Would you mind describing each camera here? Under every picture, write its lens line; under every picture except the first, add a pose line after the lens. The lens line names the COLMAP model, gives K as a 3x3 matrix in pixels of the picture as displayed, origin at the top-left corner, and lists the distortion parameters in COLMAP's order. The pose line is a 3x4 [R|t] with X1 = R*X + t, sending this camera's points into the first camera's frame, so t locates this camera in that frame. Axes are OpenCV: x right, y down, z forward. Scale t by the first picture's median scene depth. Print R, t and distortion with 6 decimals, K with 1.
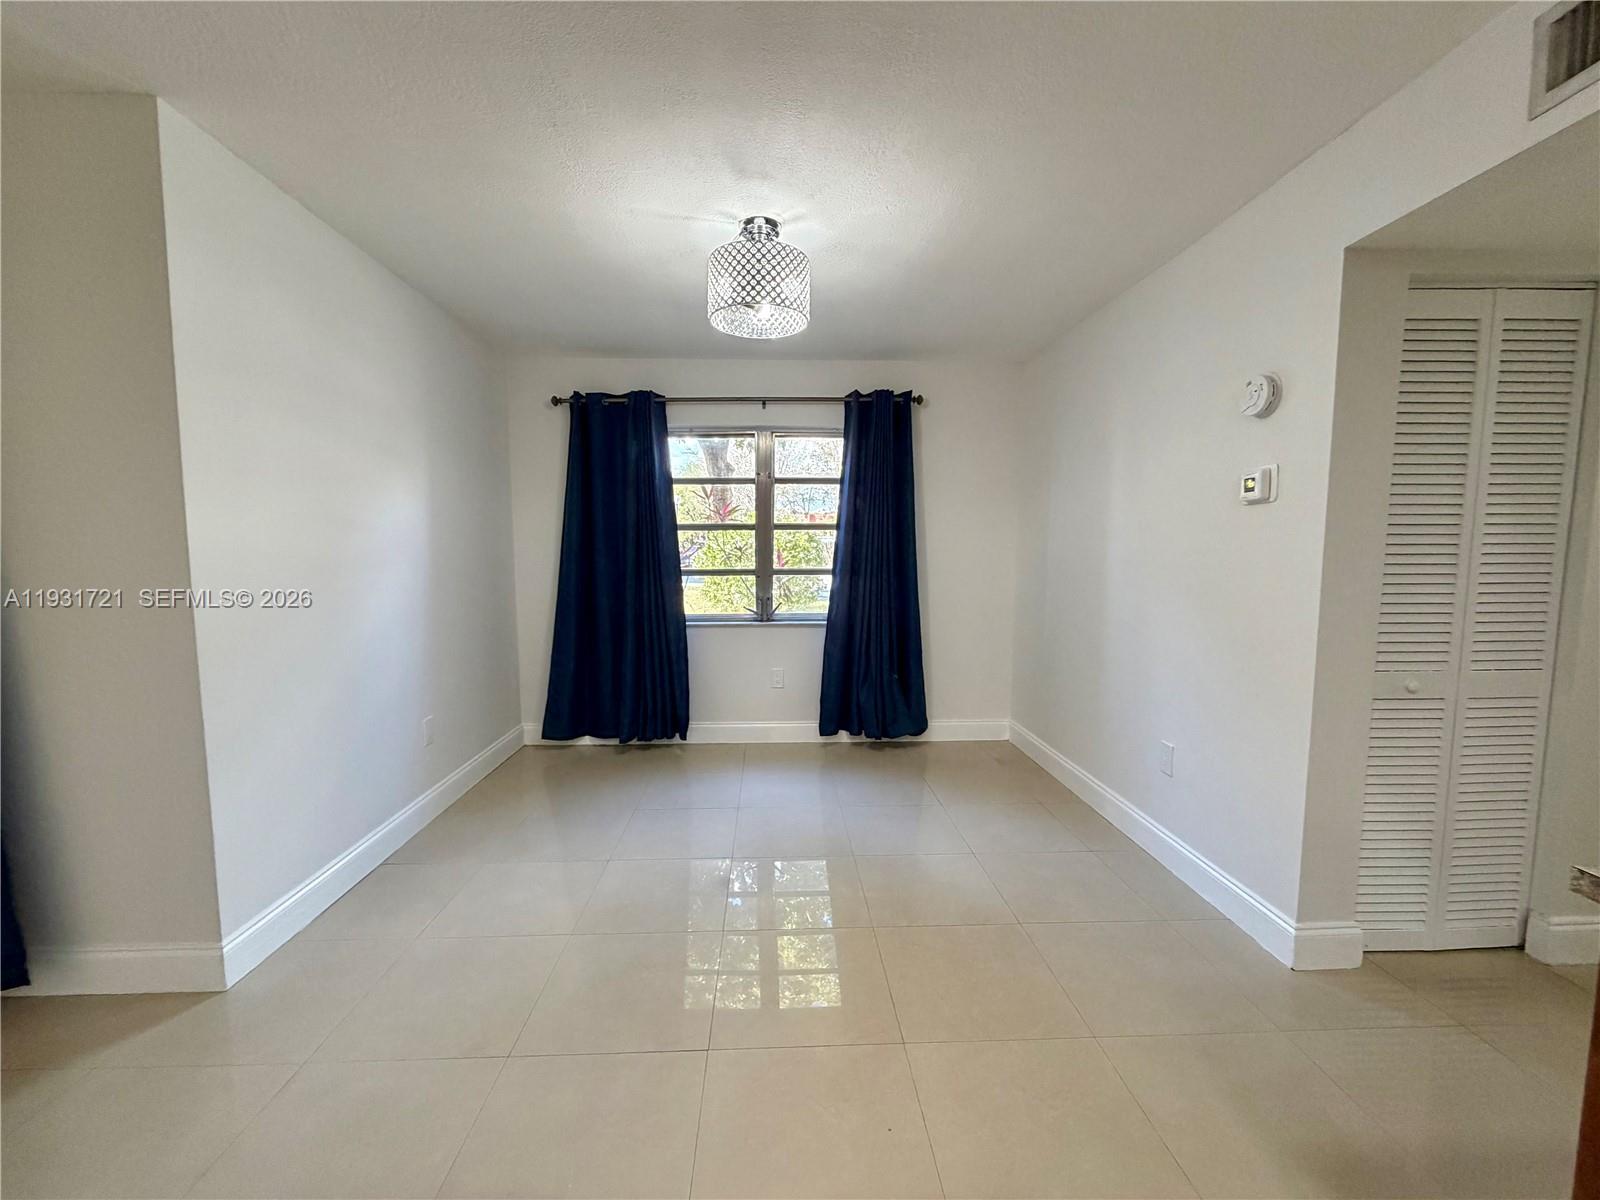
lens RADIAL K [[640.0, 0, 794.7], [0, 640.0, 608.1], [0, 0, 1]] dist [-0.001150, -0.000015]
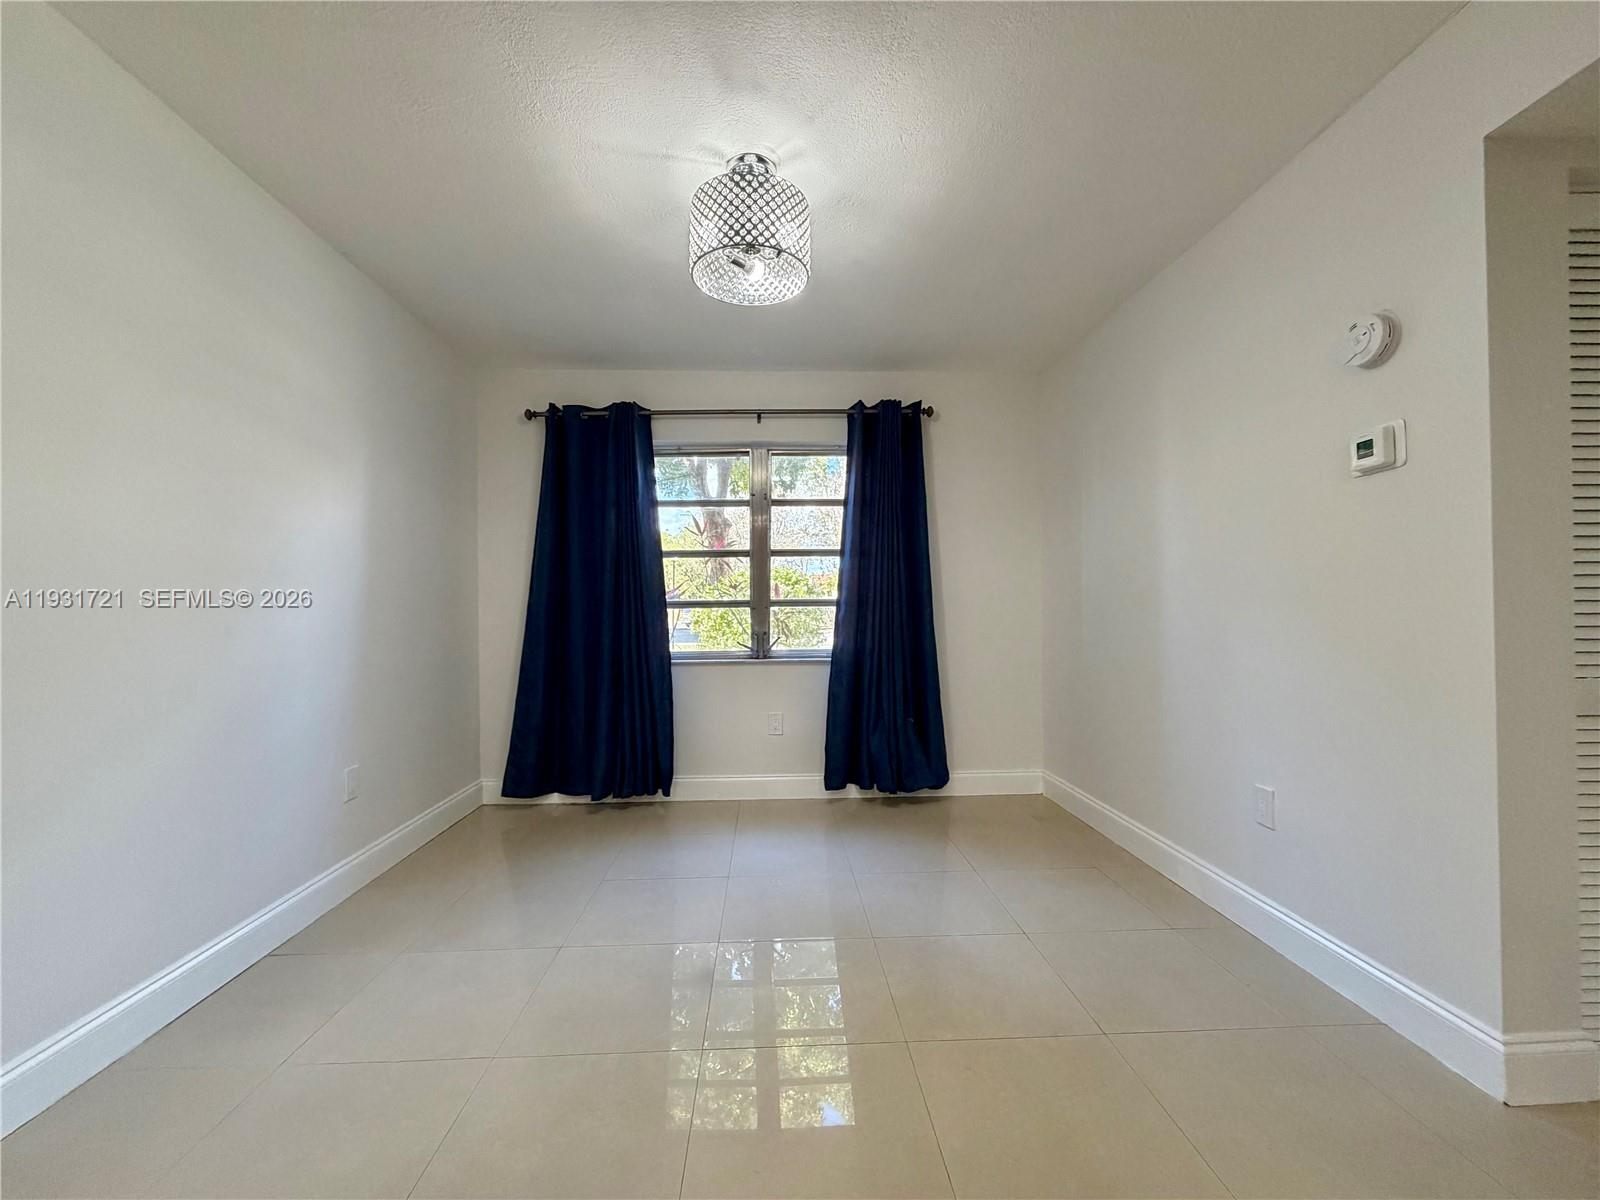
lens RADIAL K [[640.0, 0, 794.7], [0, 640.0, 608.1], [0, 0, 1]] dist [-0.001150, -0.000015]
pose [[0.999961, -0.008559, 0.002108, -0.001578], [0.008725, 0.995139, -0.098095, 0.040282], [-0.001258, 0.098109, 0.995175, 0.119950]]
